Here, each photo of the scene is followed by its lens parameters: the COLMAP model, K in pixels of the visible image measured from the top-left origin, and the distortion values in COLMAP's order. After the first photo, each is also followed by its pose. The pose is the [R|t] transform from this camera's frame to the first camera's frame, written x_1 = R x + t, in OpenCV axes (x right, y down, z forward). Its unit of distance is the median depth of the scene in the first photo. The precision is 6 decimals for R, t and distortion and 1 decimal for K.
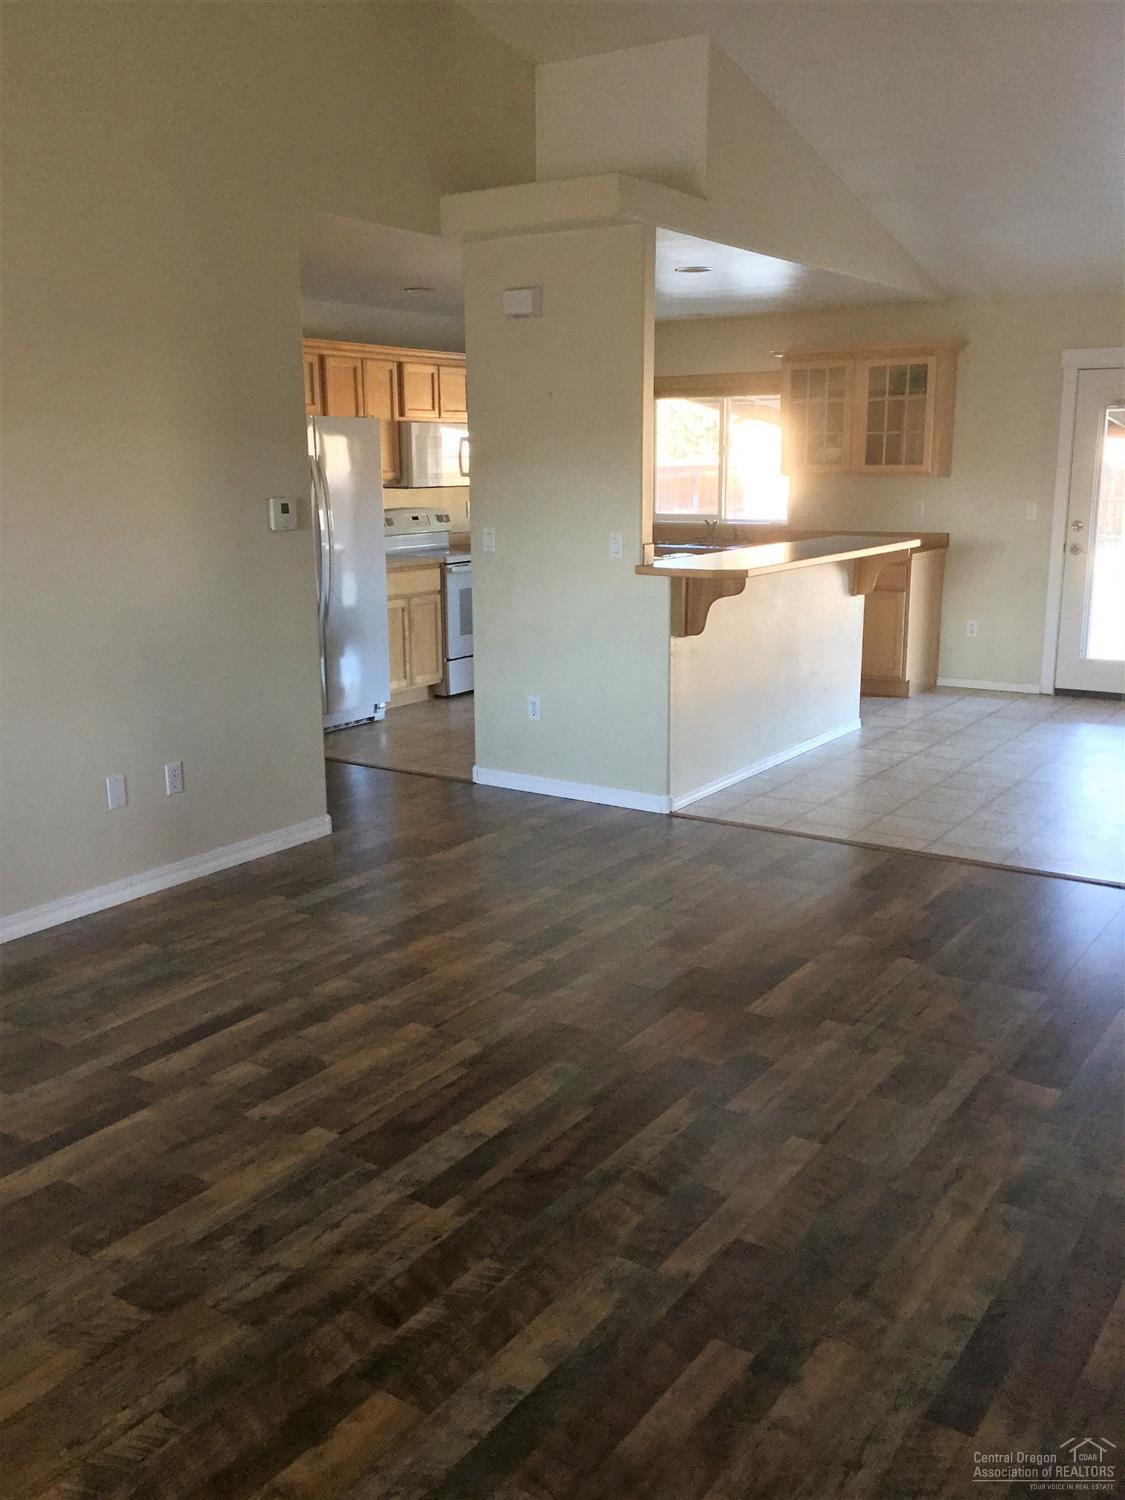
lens RADIAL K [[1355.3, 0, 566.2], [0, 1355.3, 745.8], [0, 0, 1]] dist [0.097240, -0.180094]
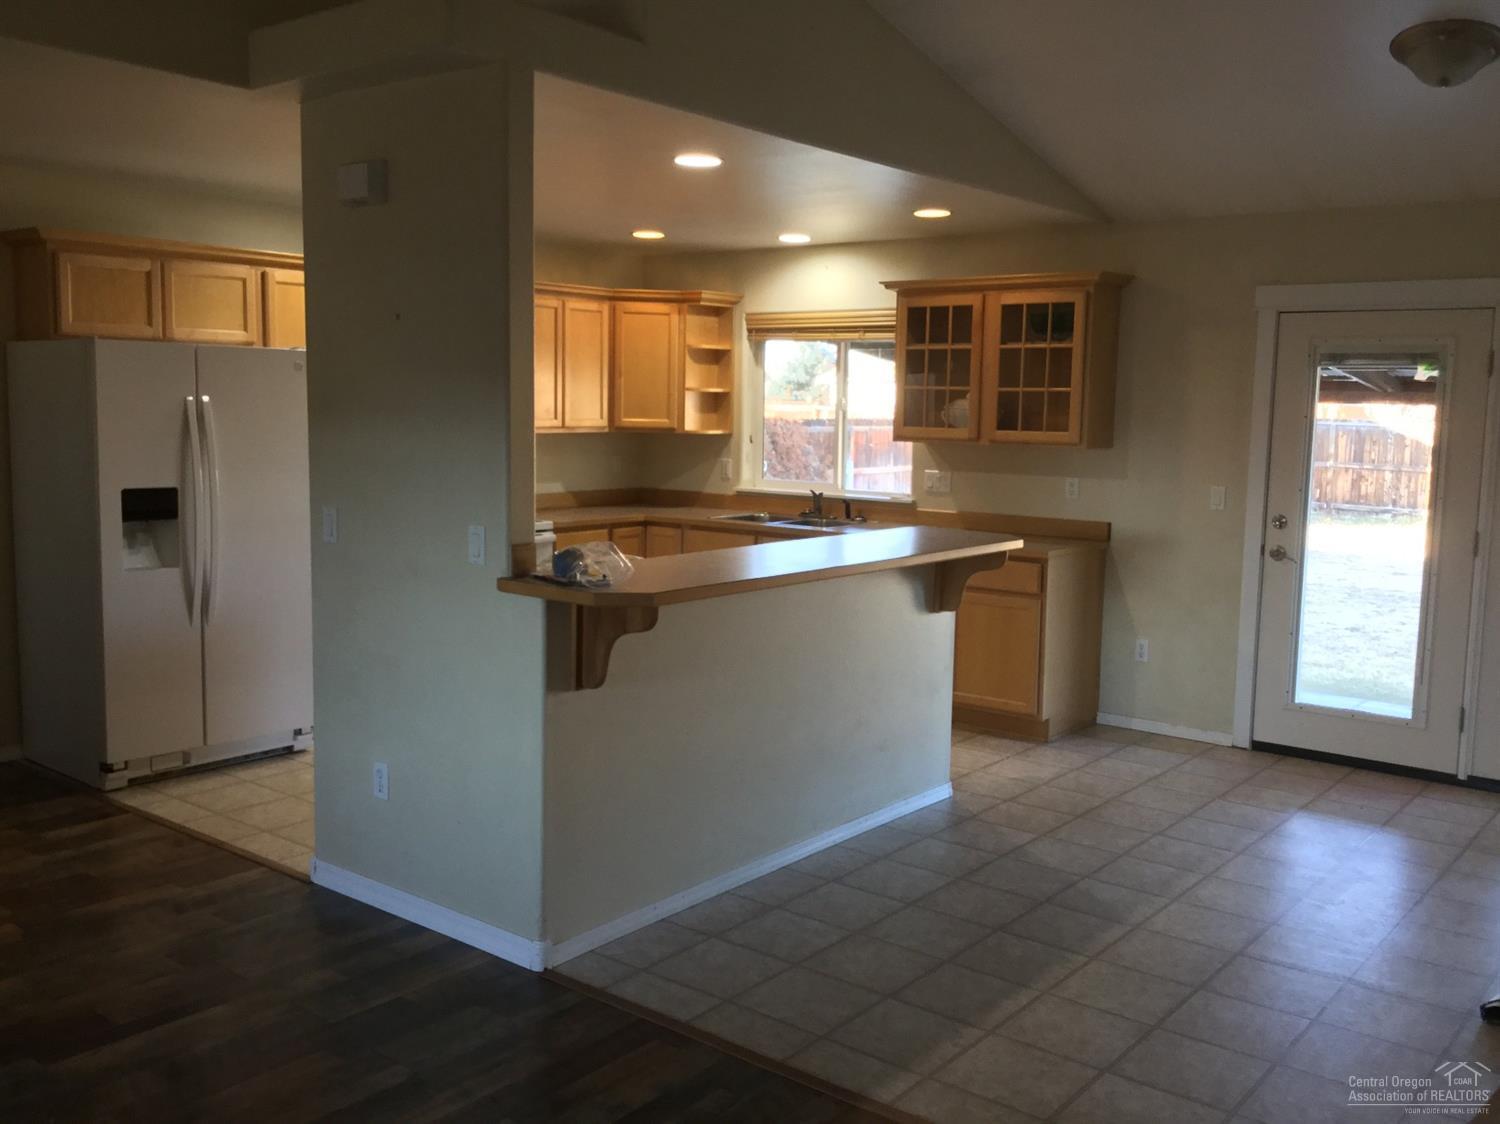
lens RADIAL K [[1355.3, 0, 747.7], [0, 1355.3, 548.4], [0, 0, 1]] dist [0.097240, -0.180094]
pose [[0.995858, 0.036922, -0.083090, 0.205991], [-0.045297, 0.993826, -0.101278, -0.080928], [0.078838, 0.104622, 0.991382, 0.345439]]
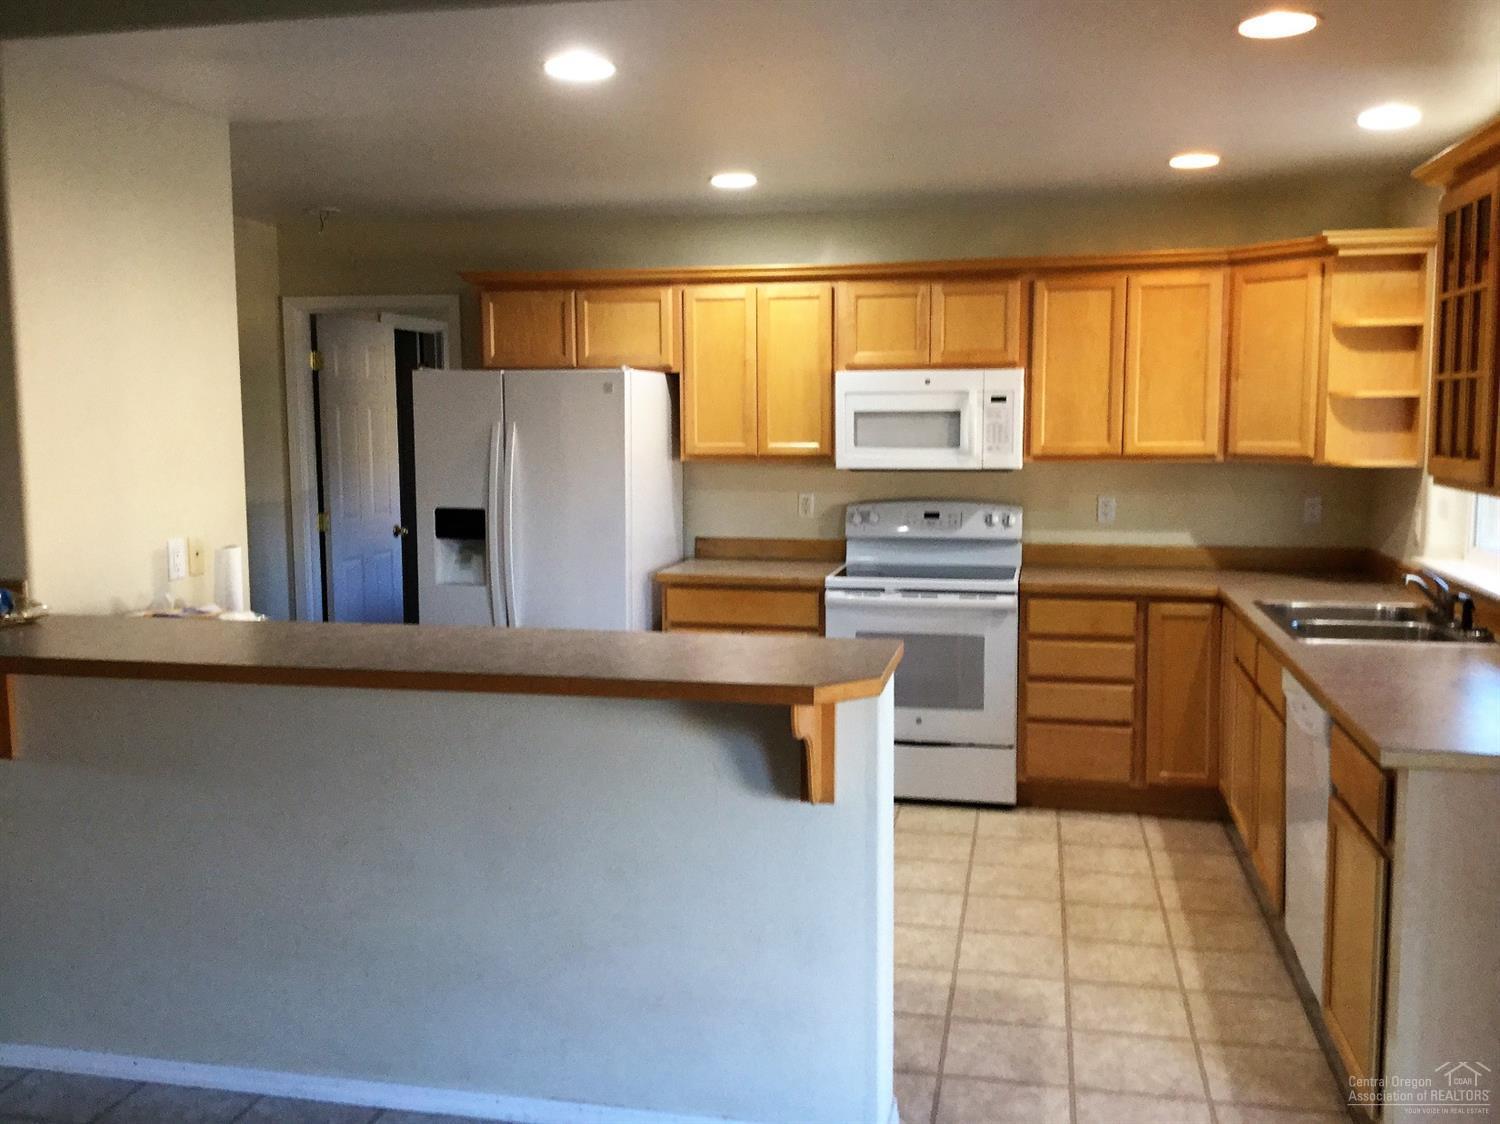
lens RADIAL K [[1327.6, 0, 750.0], [0, 1327.6, 562.0], [0, 0, 1]] dist [0.045338, -0.013543]
pose [[0.362023, 0.110916, -0.925547, 0.559823], [-0.195706, 0.979811, 0.040869, -0.196379], [0.911394, 0.166339, 0.376421, 0.869335]]
